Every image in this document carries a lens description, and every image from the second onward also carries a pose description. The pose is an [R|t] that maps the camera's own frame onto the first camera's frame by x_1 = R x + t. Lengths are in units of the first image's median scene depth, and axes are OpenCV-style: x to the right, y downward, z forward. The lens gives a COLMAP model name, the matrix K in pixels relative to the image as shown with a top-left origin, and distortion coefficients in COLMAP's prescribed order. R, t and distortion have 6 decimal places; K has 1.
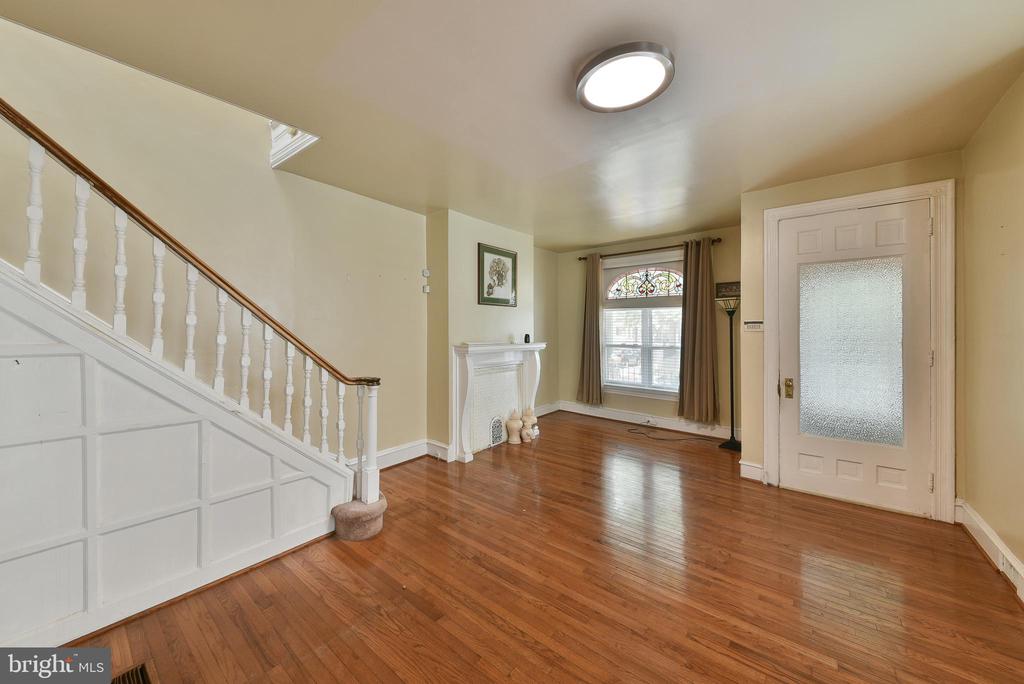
lens RADIAL K [[368.2, 0, 505.5], [0, 368.2, 330.3], [0, 0, 1]] dist [0.057258, -0.025022]
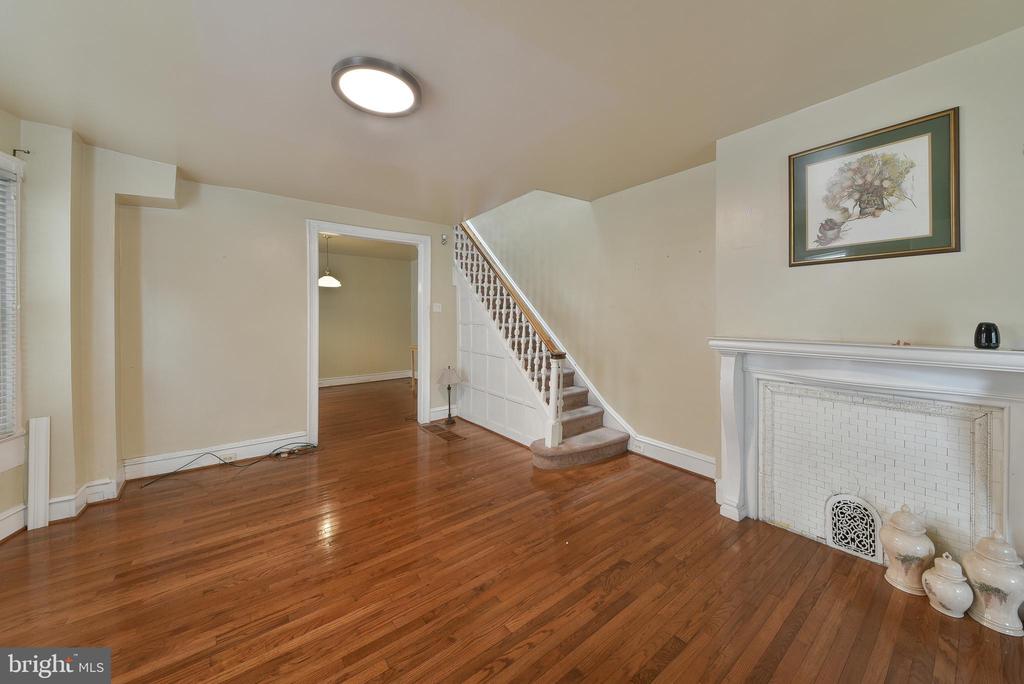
lens RADIAL K [[366.1, 0, 513.6], [0, 366.1, 317.1], [0, 0, 1]] dist [-0.000141, -0.008955]
pose [[-0.222002, 0.007621, -0.975016, 0.521609], [0.002619, 0.999971, 0.007220, 0.000688], [0.975043, -0.000951, -0.222015, 0.672545]]
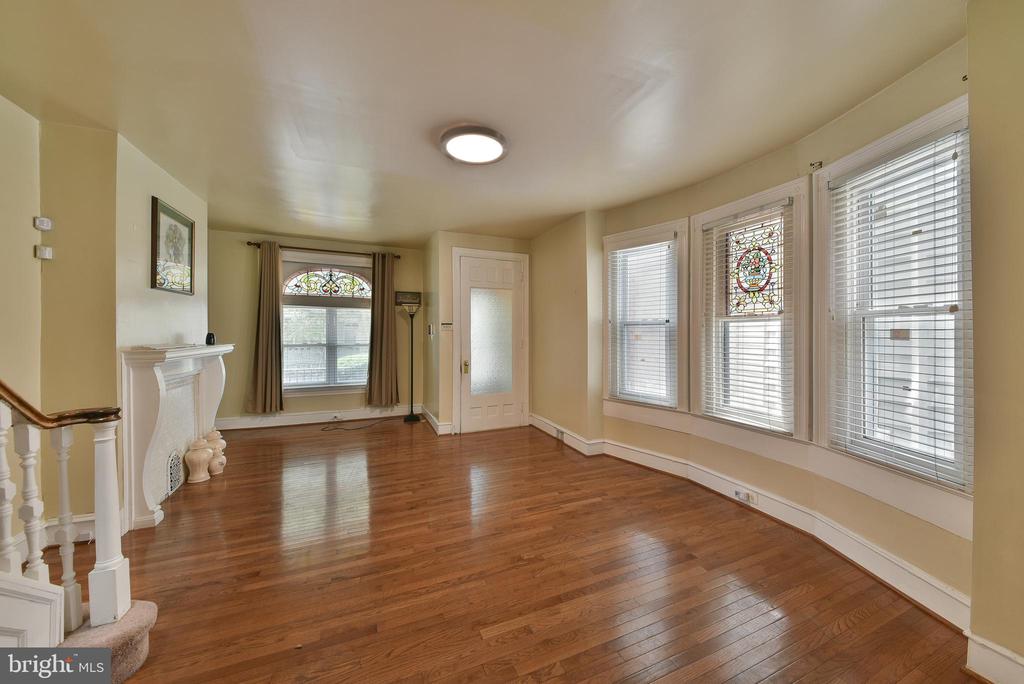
lens RADIAL K [[368.2, 0, 505.5], [0, 368.2, 330.3], [0, 0, 1]] dist [0.057258, -0.025022]
pose [[0.471305, 0.002493, 0.881967, -0.352228], [-0.003066, 0.999995, -0.001188, 0.003803], [-0.881965, -0.002144, 0.471310, 0.107107]]
